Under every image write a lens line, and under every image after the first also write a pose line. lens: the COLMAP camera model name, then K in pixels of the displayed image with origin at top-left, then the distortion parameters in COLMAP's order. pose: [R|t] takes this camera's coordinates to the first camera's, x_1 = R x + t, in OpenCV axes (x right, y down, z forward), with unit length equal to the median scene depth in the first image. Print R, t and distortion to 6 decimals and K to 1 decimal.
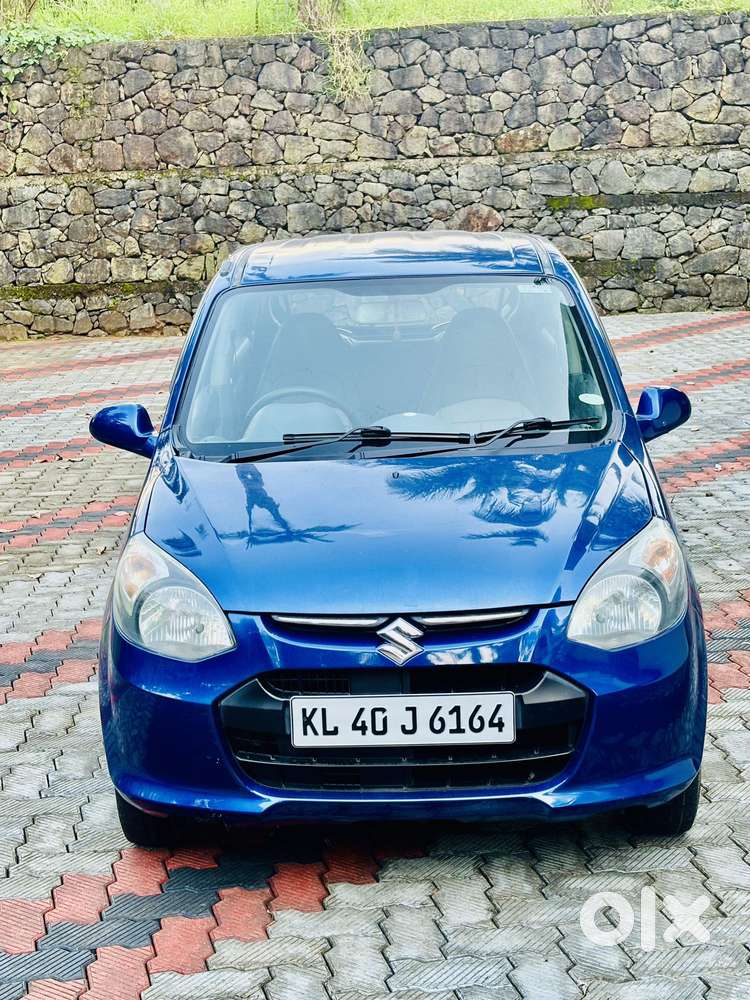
lens RADIAL K [[1624.1, 0, 375.0], [0, 1624.1, 500.0], [0, 0, 1]] dist [0.197572, -0.835547]
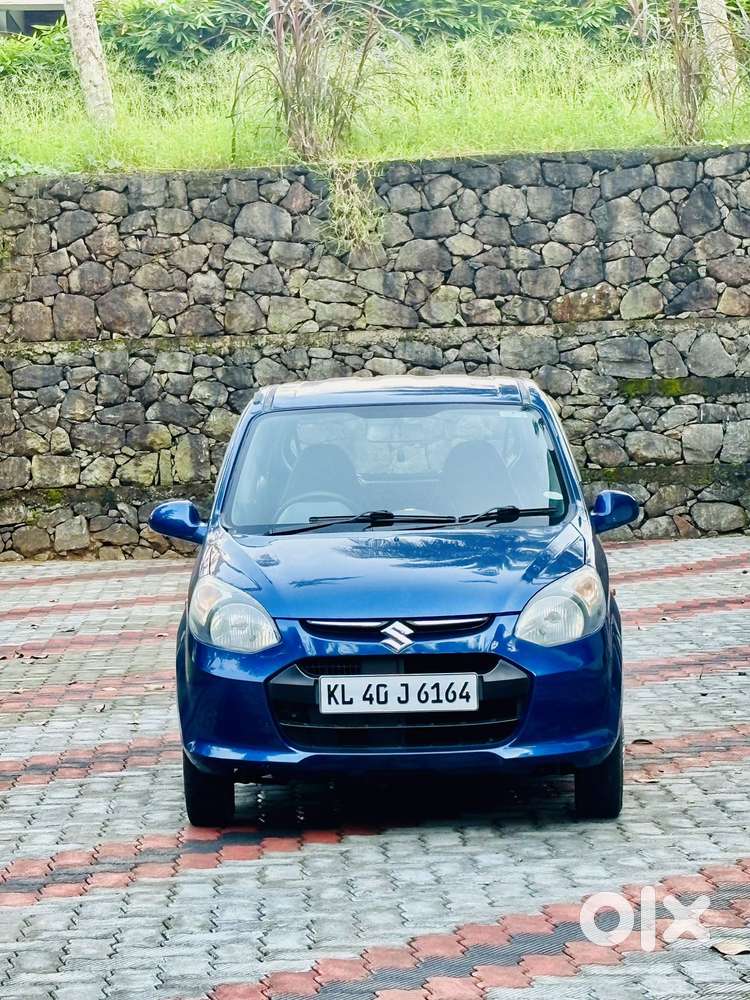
lens RADIAL K [[3029.3, 0, 375.0], [0, 3029.3, 500.0], [0, 0, 1]] dist [0.113309, 0.970229]
pose [[0.999953, 0.007923, -0.005671, 0.002235], [-0.008700, 0.988119, -0.153442, 0.082643], [0.004387, 0.153484, 0.988141, -0.359953]]
